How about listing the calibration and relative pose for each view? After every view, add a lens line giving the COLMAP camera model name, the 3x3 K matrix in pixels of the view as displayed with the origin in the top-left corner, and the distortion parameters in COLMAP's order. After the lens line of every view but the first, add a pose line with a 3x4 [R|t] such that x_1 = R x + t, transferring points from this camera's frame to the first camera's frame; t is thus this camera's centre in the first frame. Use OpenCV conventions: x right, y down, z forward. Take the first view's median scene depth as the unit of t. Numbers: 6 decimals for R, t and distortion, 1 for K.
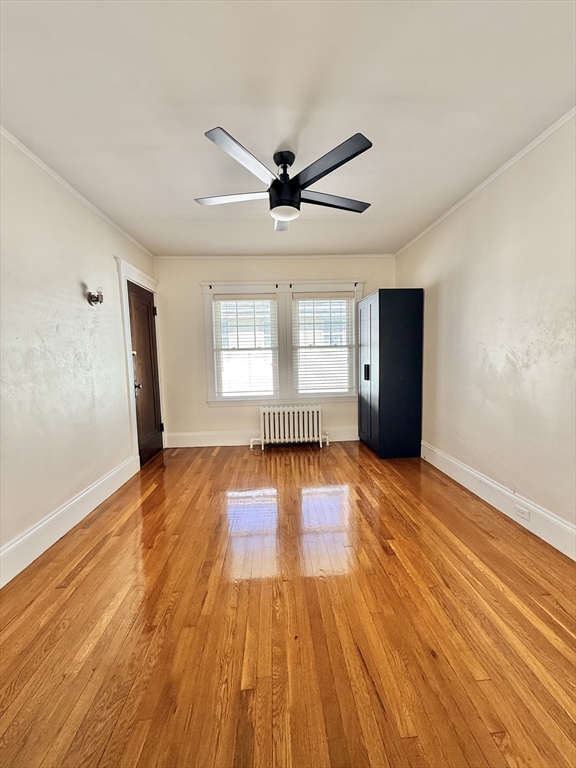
lens RADIAL K [[306.9, 0, 296.1], [0, 306.9, 364.9], [0, 0, 1]] dist [0.000697, 0.000147]
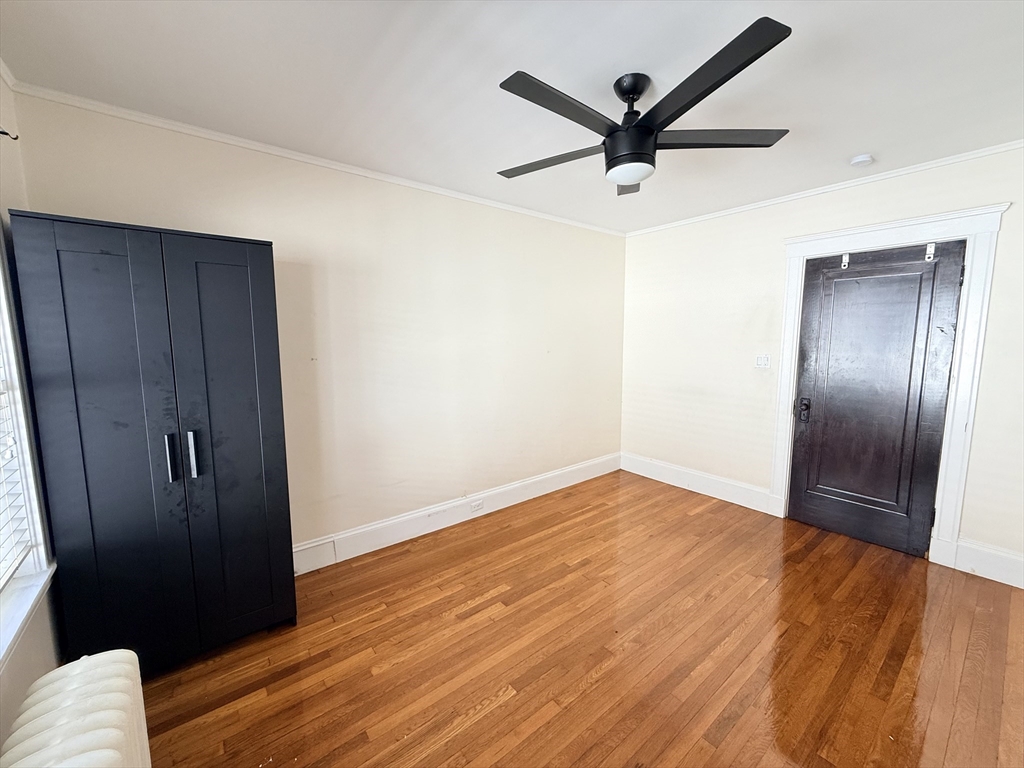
lens RADIAL K [[409.2, 0, 510.4], [0, 409.2, 384.7], [0, 0, 1]] dist [0.000697, 0.000147]
pose [[-0.549457, -0.078432, 0.831833, -0.565974], [0.043020, 0.991608, 0.121914, -0.157982], [-0.834414, 0.102771, -0.541472, 1.569072]]
